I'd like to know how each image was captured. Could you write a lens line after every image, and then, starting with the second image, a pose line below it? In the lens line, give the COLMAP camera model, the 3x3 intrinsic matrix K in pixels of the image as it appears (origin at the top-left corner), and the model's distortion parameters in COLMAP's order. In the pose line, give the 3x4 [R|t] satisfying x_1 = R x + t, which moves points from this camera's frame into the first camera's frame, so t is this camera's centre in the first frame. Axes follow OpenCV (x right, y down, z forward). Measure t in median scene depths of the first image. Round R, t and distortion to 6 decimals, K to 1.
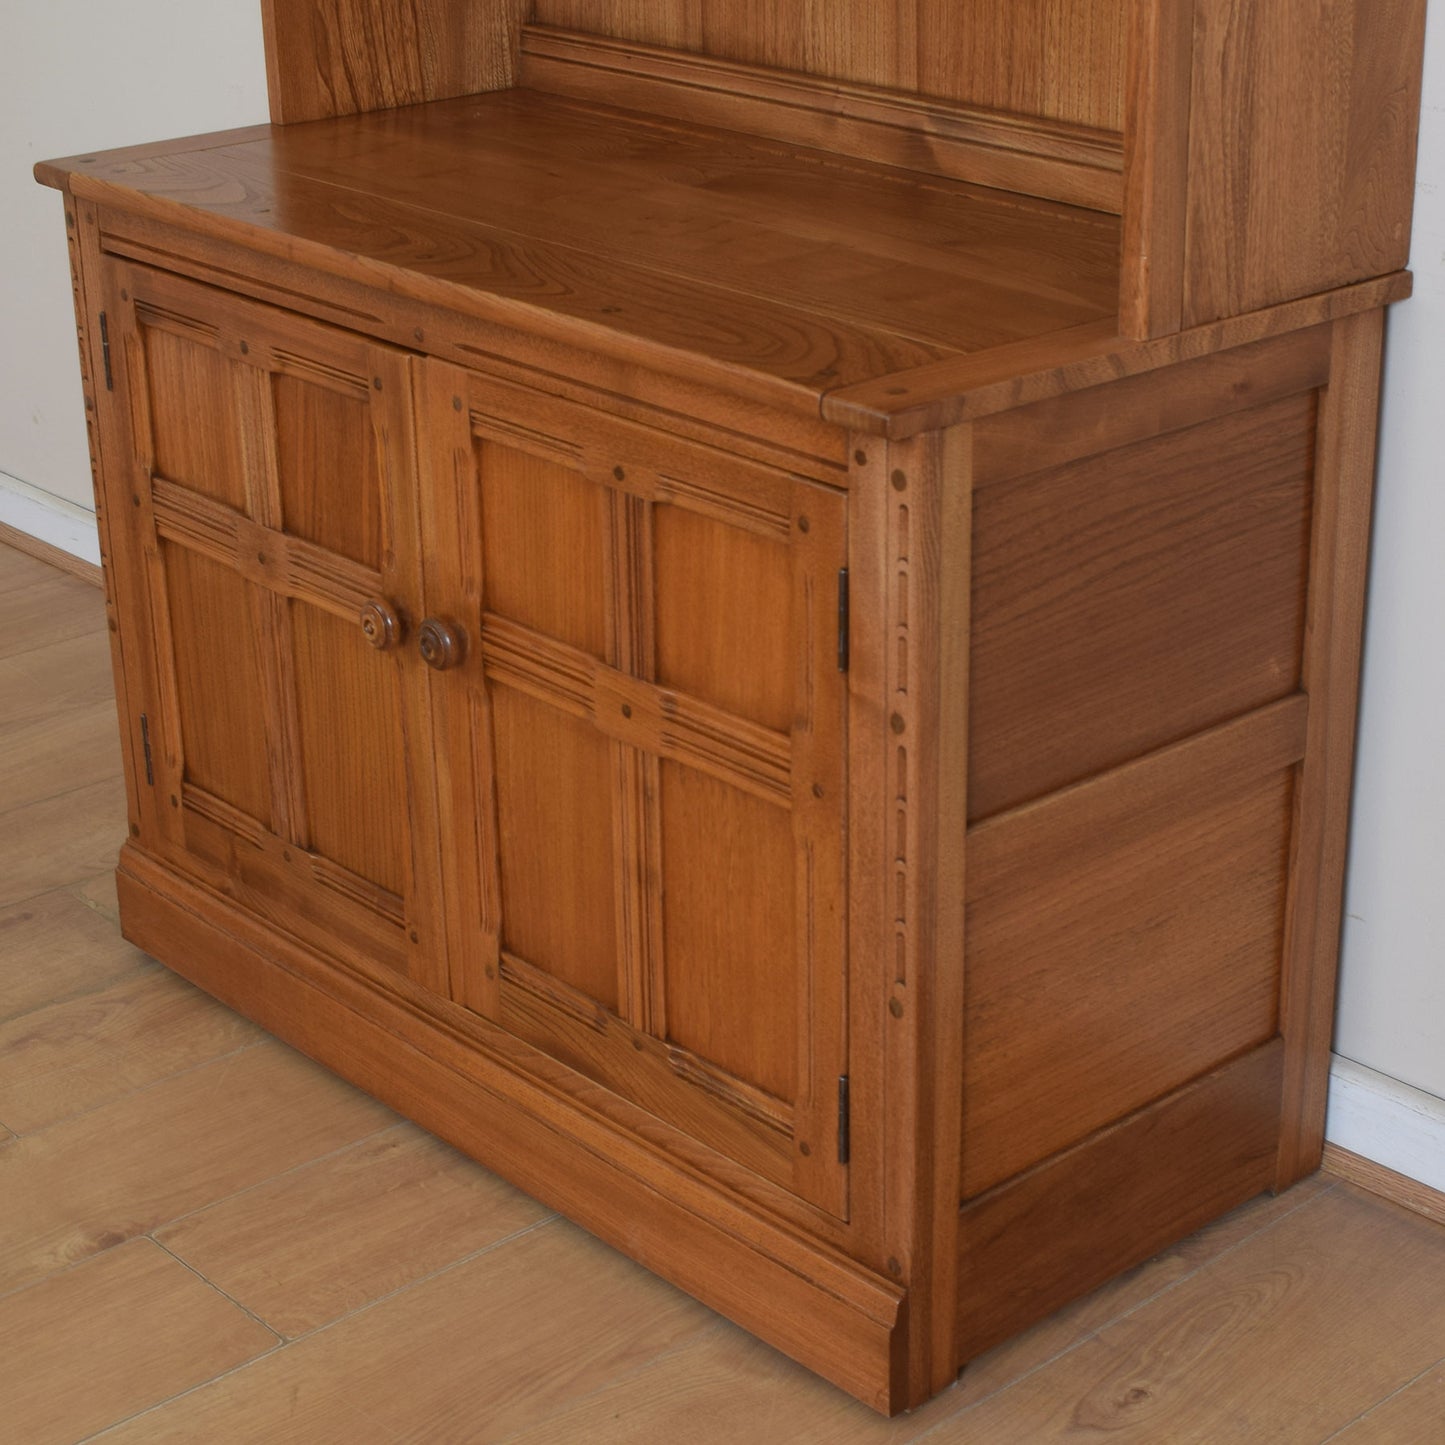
lens RADIAL K [[2892.2, 0, 921.0], [0, 2892.2, 780.2], [0, 0, 1]] dist [-0.062290, -0.112655]
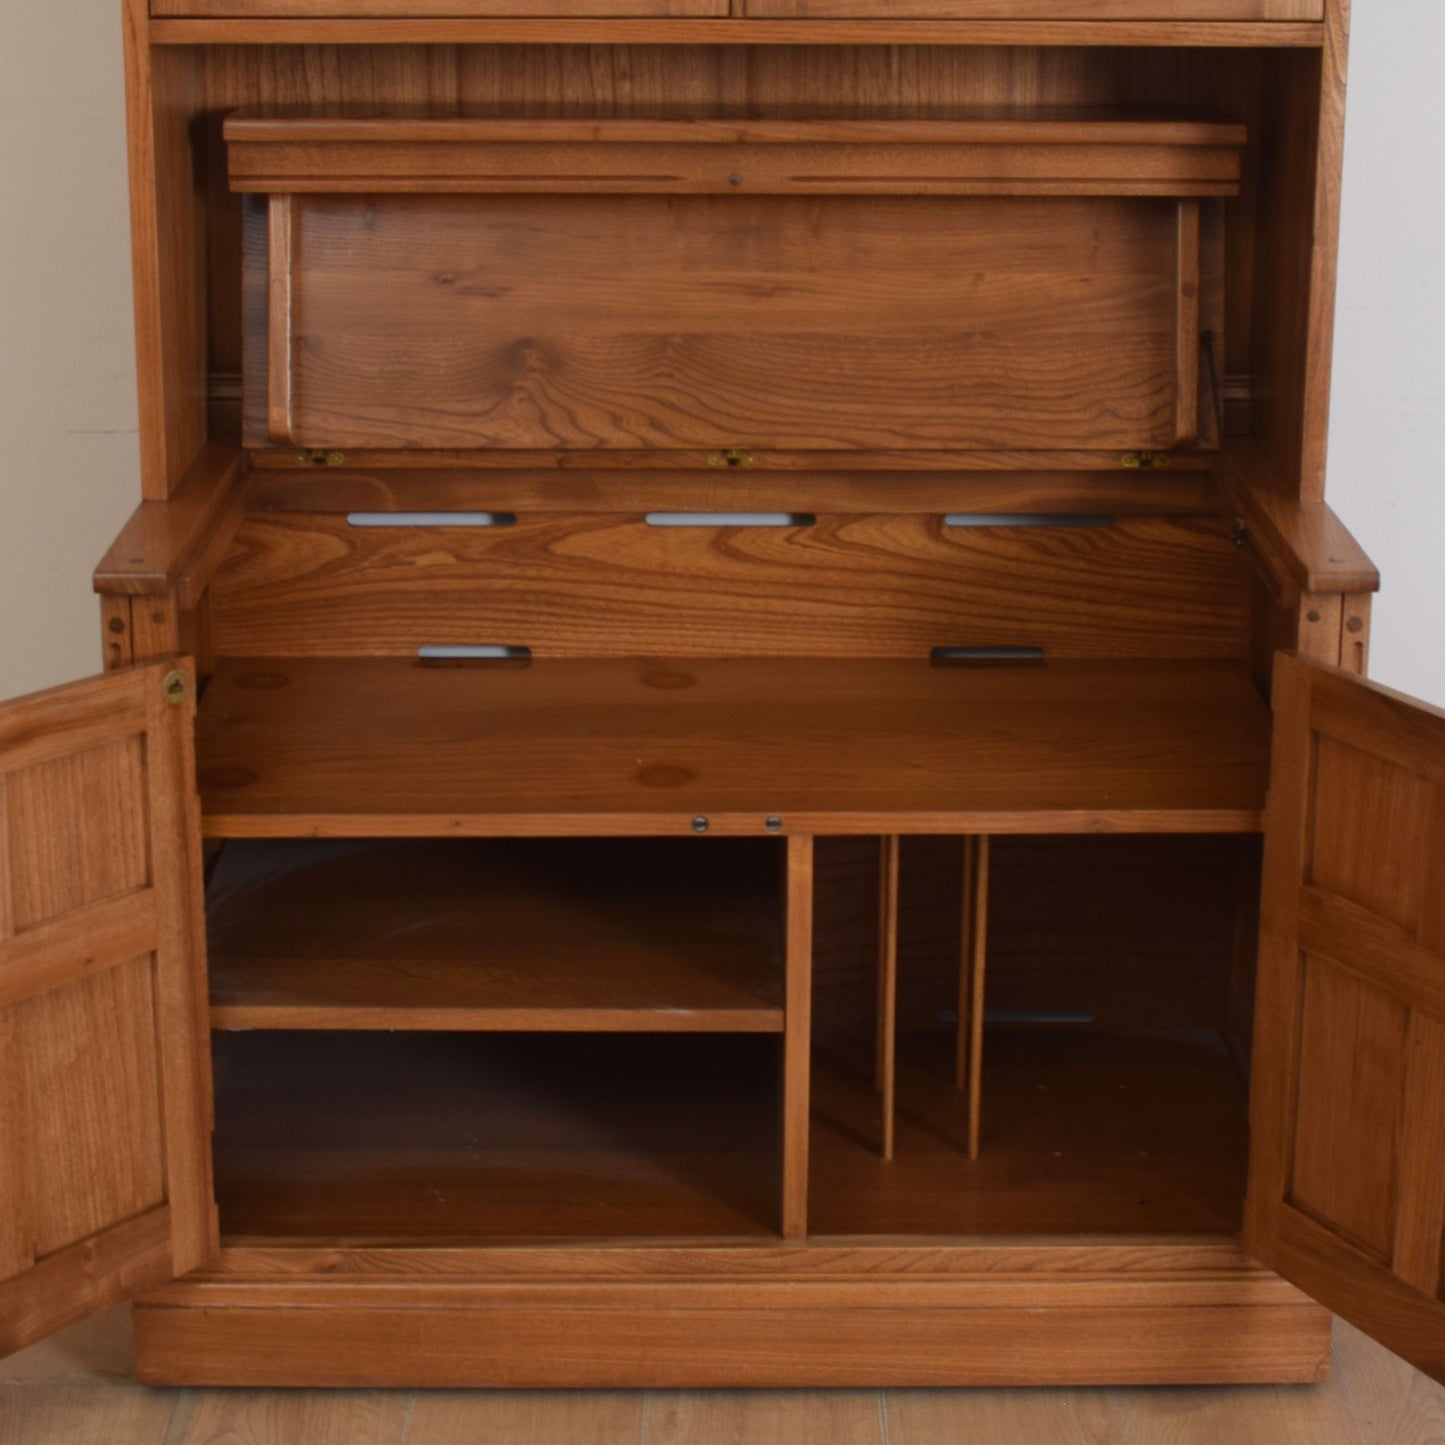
lens RADIAL K [[3192.8, 0, 725.8], [0, 3192.8, 551.8], [0, 0, 1]] dist [-0.076796, -0.022285]
pose [[0.695505, -0.187484, 0.693630, -0.988520], [0.289441, 0.956673, -0.031640, -0.140487], [-0.657645, 0.222771, 0.719636, 0.104736]]
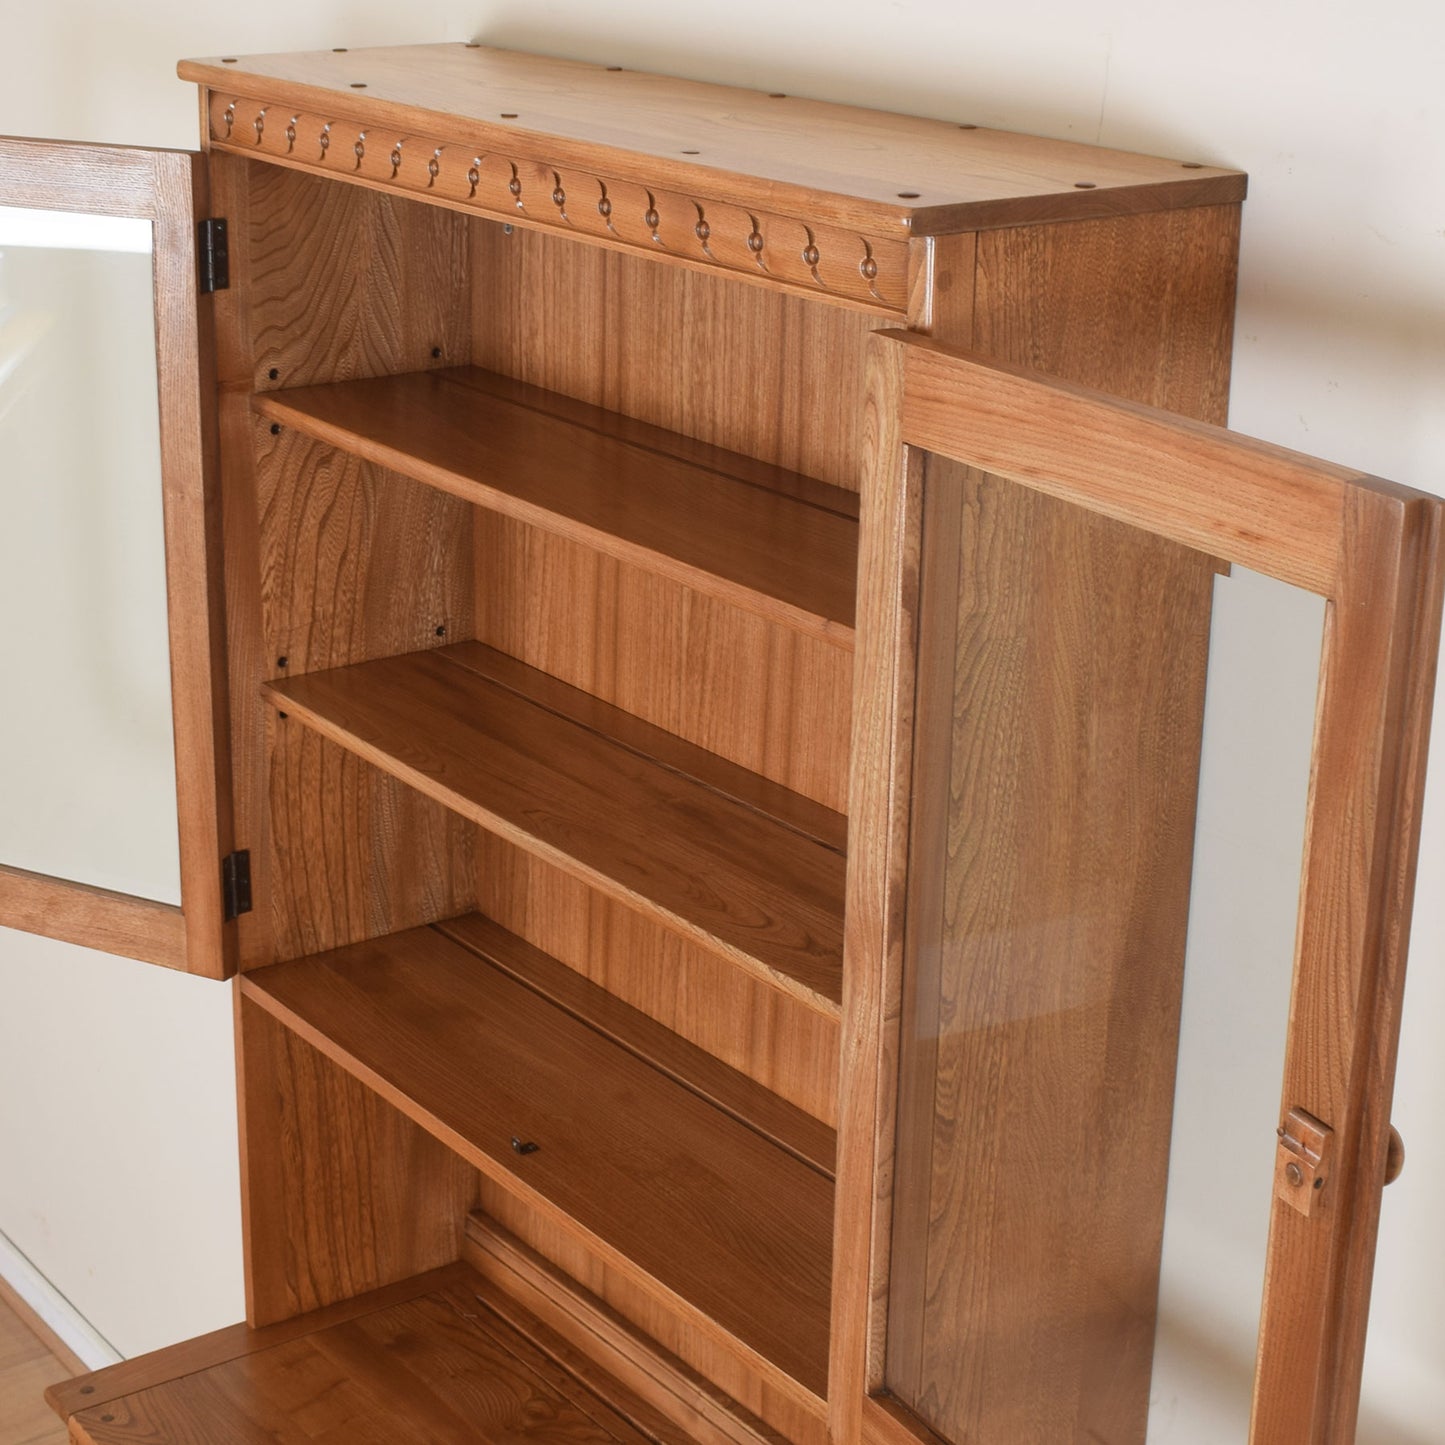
lens RADIAL K [[2777.6, 0, 722.1], [0, 2777.6, 625.6], [0, 0, 1]] dist [-0.037366, -0.242825]
pose [[0.990760, 0.056803, -0.123161, 0.113690], [-0.070488, 0.991455, -0.109768, -0.473359], [0.115873, 0.117435, 0.986297, -0.178793]]
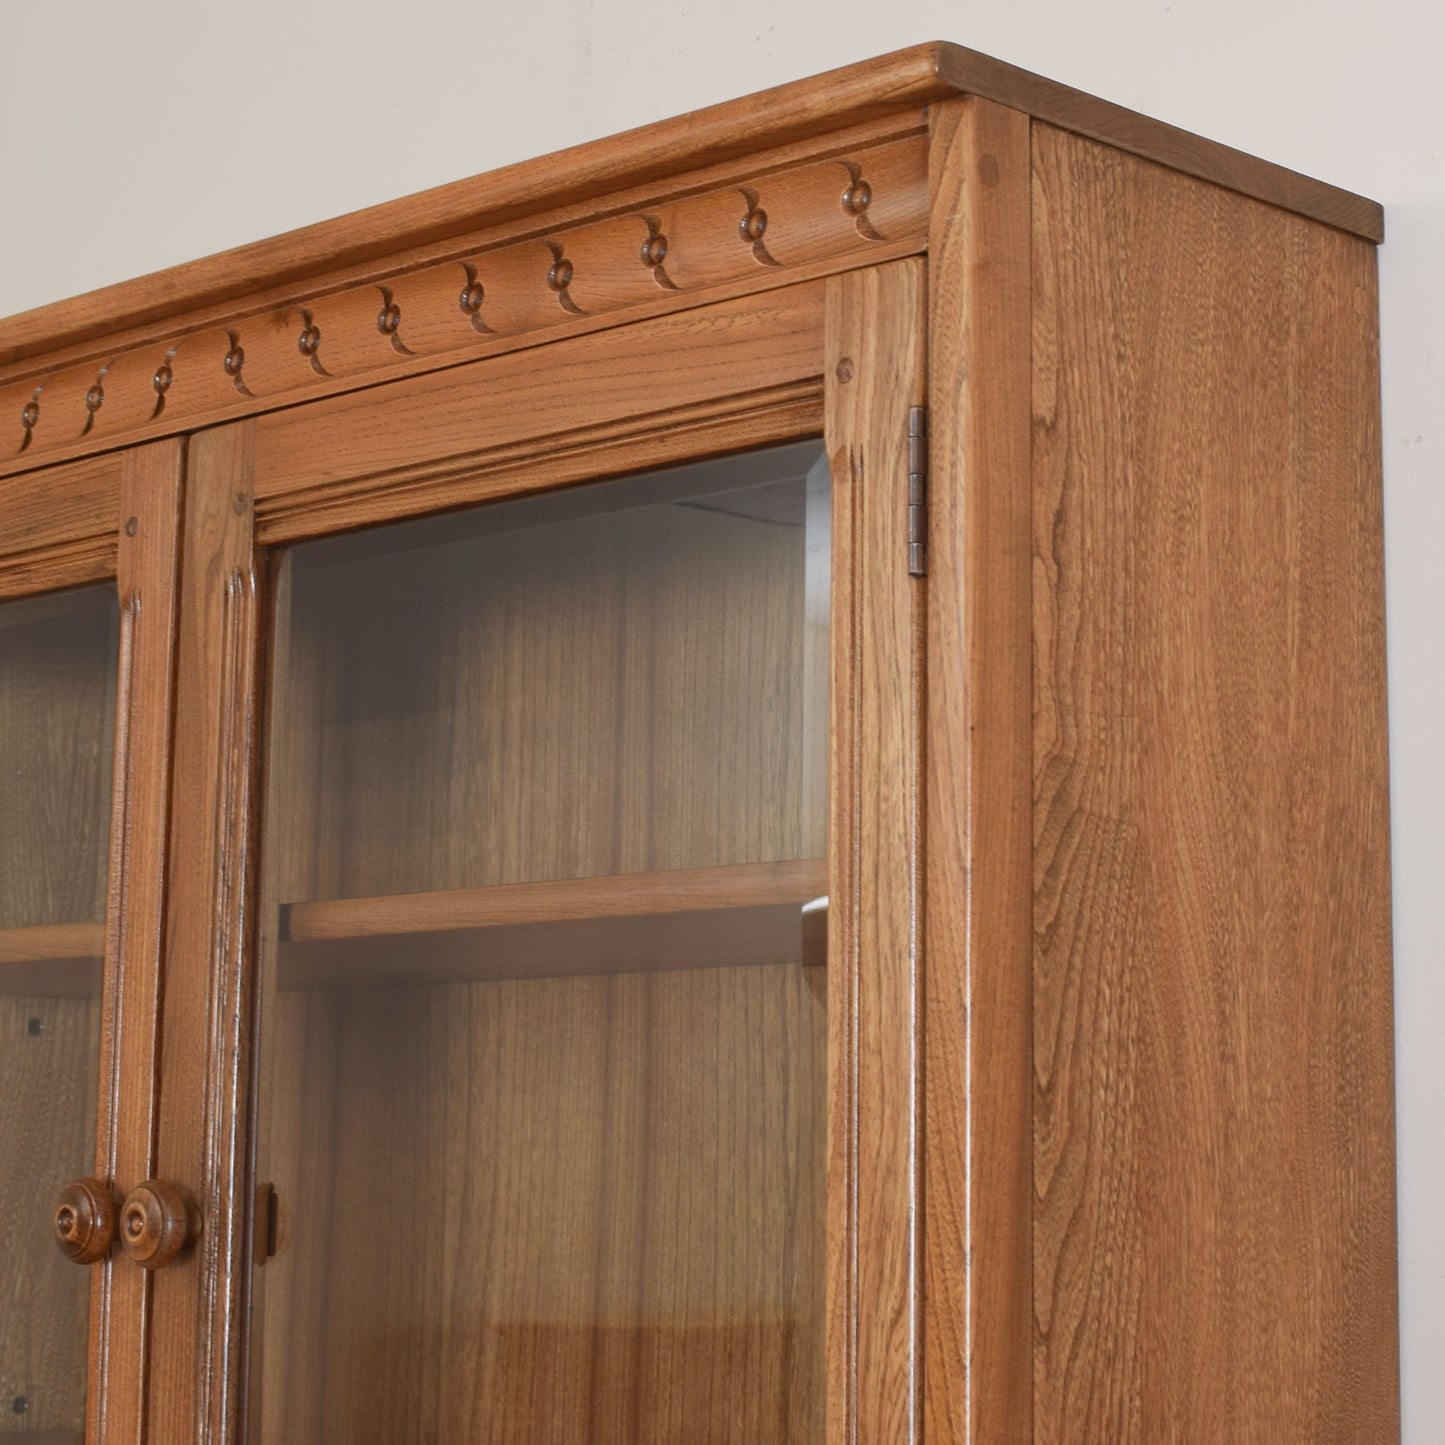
lens RADIAL K [[3367.7, 0, 951.3], [0, 3367.7, 594.0], [0, 0, 1]] dist [-0.071414, -0.030427]
pose [[0.998013, 0.012921, 0.061667, 0.026943], [0.023656, 0.830290, -0.556829, -0.258016], [-0.058396, 0.557182, 0.828335, 0.154331]]
